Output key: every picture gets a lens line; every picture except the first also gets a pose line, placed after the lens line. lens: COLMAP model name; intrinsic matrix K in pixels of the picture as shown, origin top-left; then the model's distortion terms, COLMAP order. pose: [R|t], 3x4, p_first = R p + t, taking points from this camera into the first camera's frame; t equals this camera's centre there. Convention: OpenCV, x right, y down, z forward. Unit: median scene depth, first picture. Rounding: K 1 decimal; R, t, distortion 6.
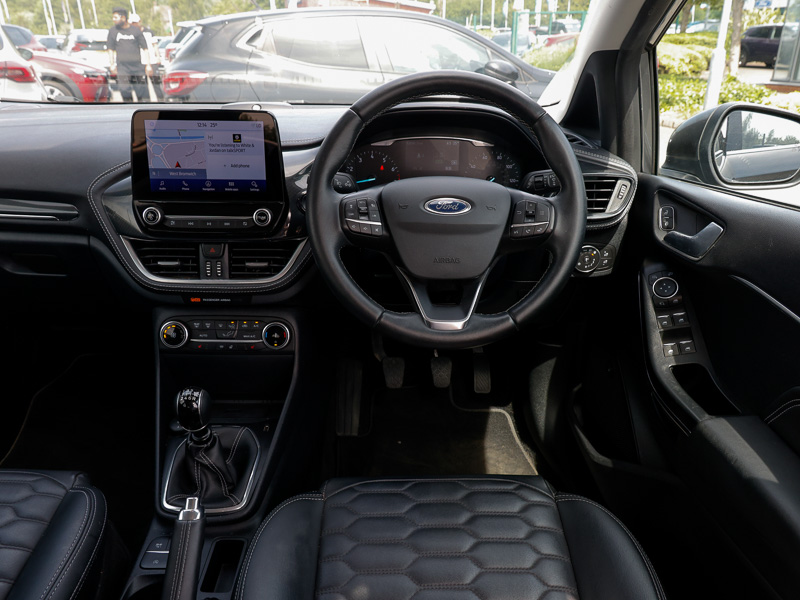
lens RADIAL K [[544.7, 0, 392.3], [0, 544.7, 295.4], [0, 0, 1]] dist [0.013001, -0.000979]
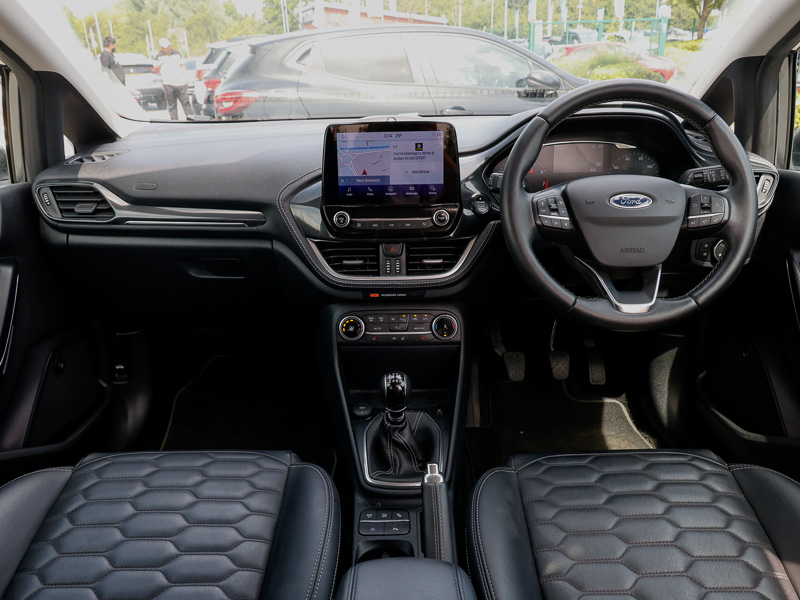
lens RADIAL K [[544.7, 0, 401.7], [0, 544.7, 299.2], [0, 0, 1]] dist [0.013001, -0.000979]
pose [[0.999592, -0.024200, -0.015148, -0.311807], [0.023952, 0.999579, -0.016352, 0.037540], [0.015538, 0.015983, 0.999752, -0.098495]]
